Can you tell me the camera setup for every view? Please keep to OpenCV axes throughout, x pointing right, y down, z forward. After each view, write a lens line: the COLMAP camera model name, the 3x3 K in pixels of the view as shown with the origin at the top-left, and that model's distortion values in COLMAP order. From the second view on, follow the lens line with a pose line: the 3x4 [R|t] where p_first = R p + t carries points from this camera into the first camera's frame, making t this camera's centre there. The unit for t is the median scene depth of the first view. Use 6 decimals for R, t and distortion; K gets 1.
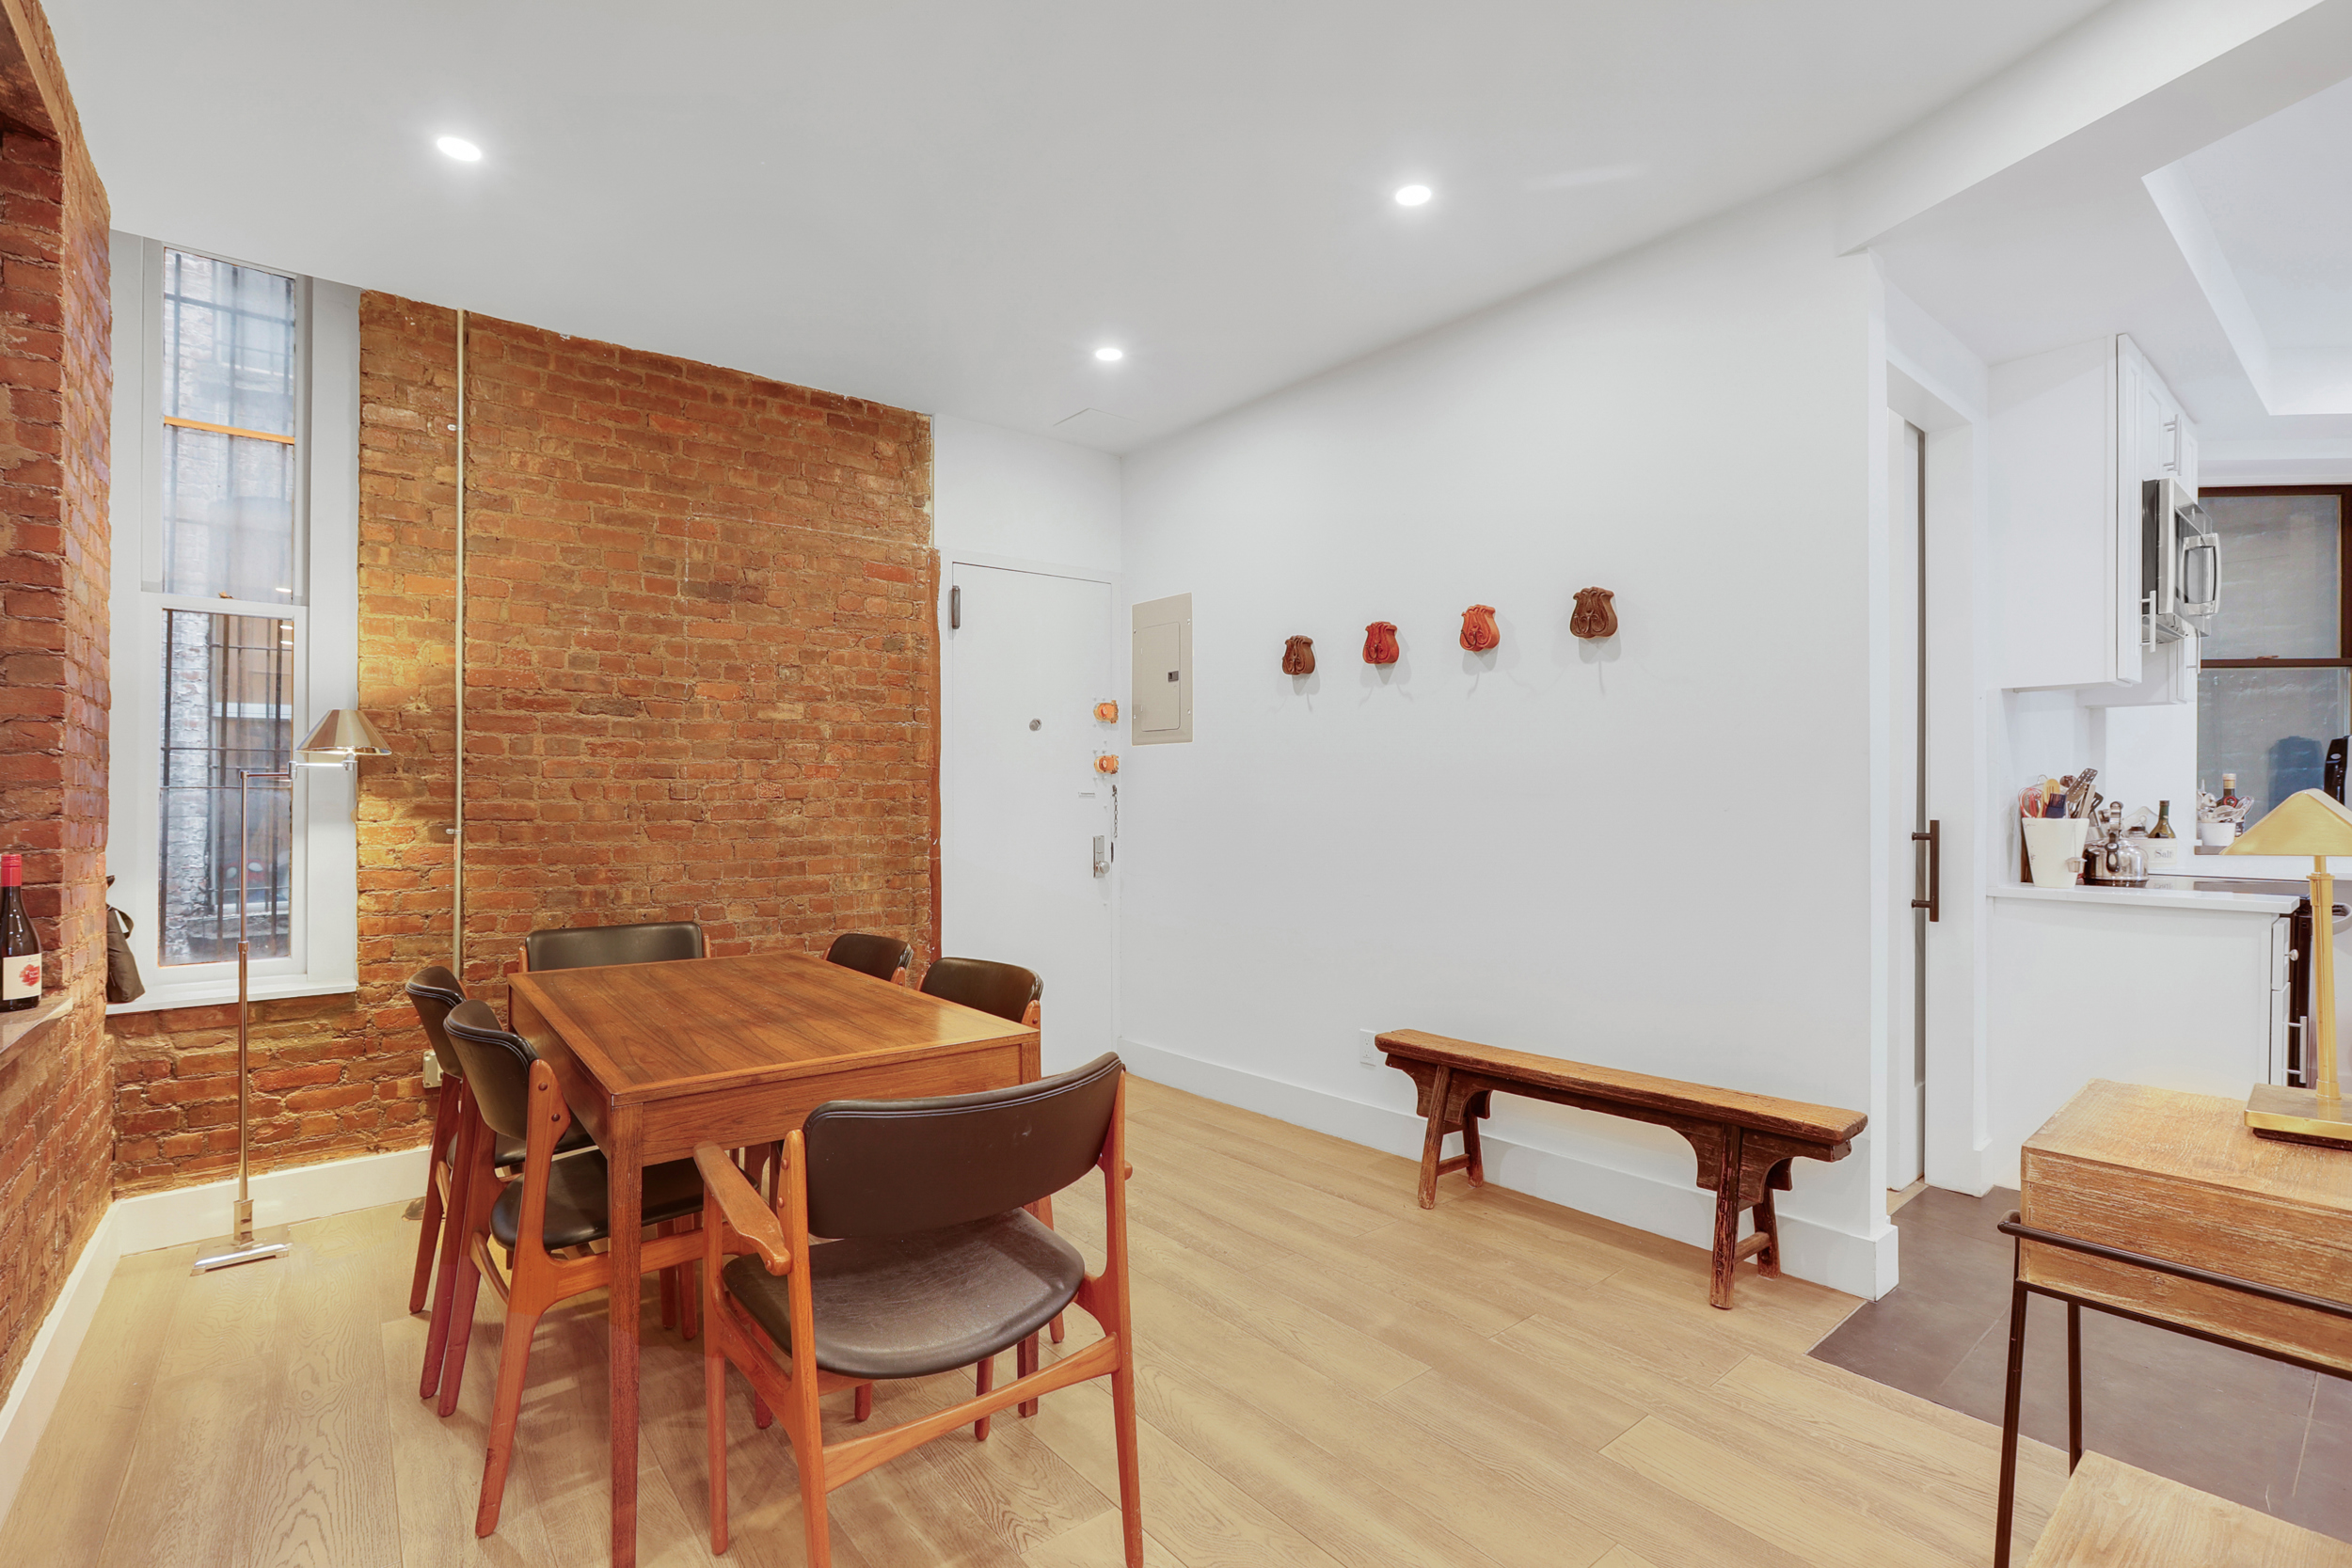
lens RADIAL K [[1056.9, 0, 1176.0], [0, 1056.9, 784.0], [0, 0, 1]] dist [-0.000582, 0.000260]
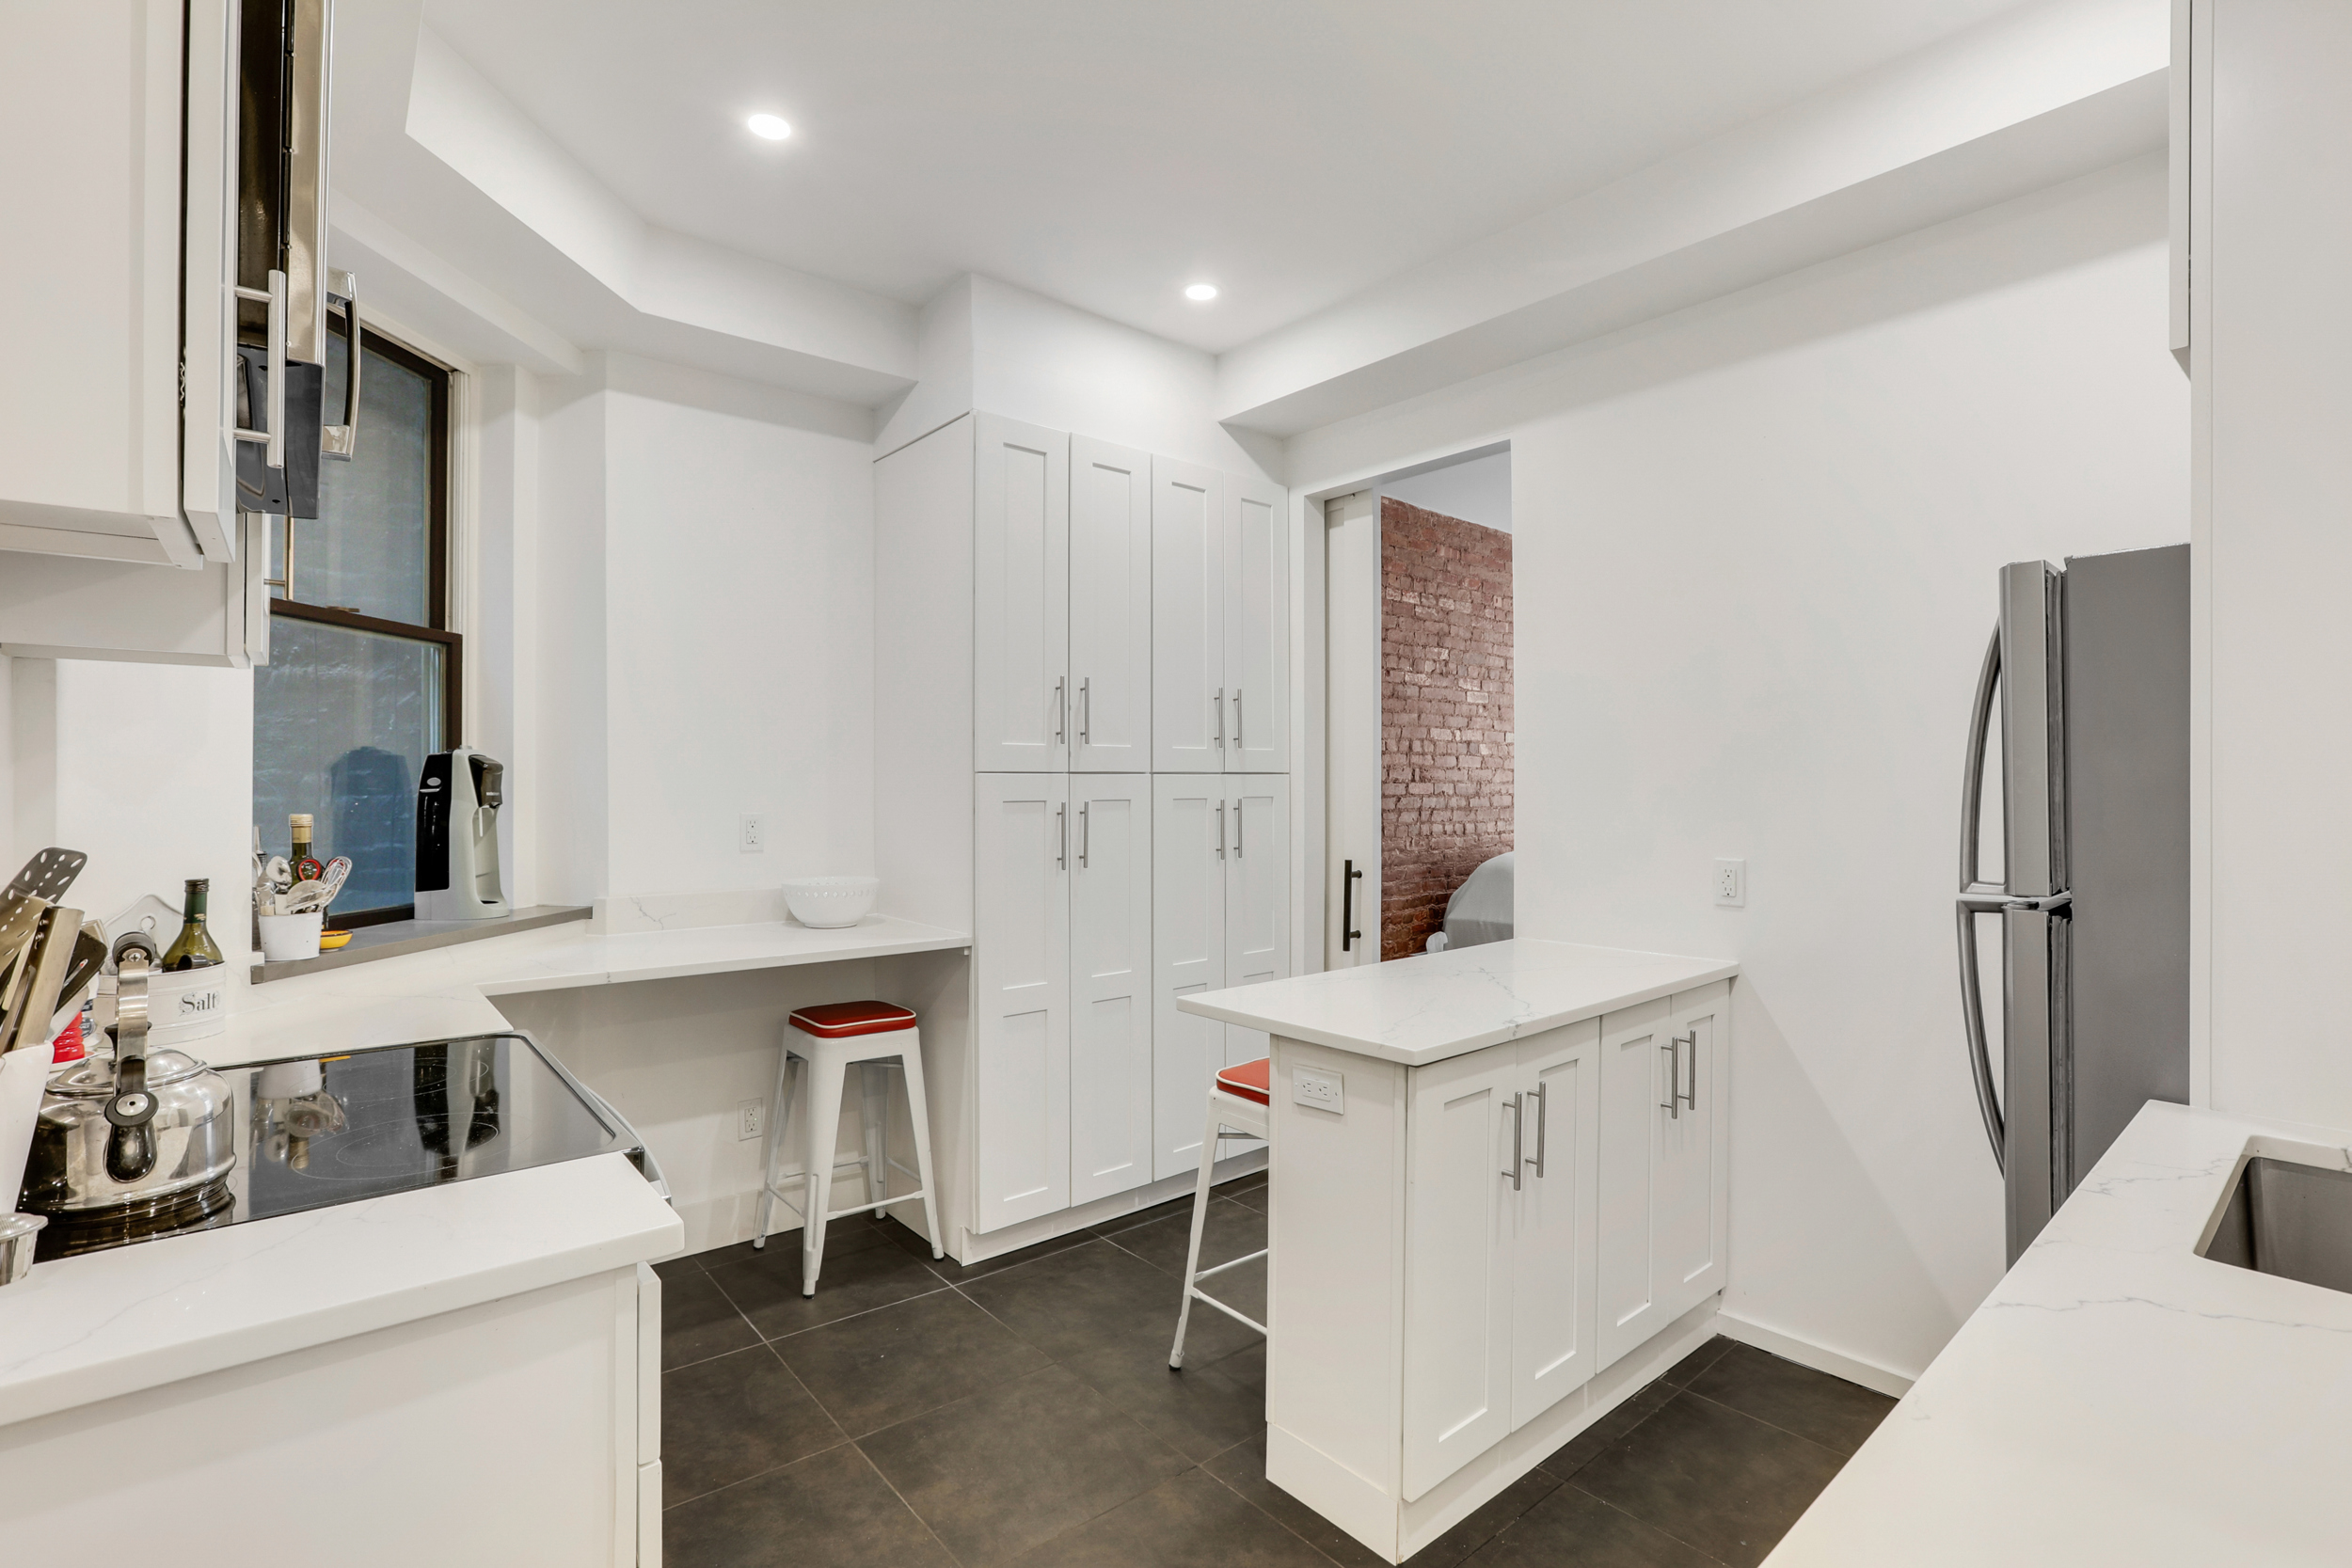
lens RADIAL K [[1056.9, 0, 1176.0], [0, 1056.9, 784.0], [0, 0, 1]] dist [-0.000582, 0.000260]
pose [[-0.003192, 0.011016, 0.999934, 0.476608], [-0.010695, 0.999882, -0.011049, -0.023745], [-0.999938, -0.010729, -0.003074, 0.575328]]
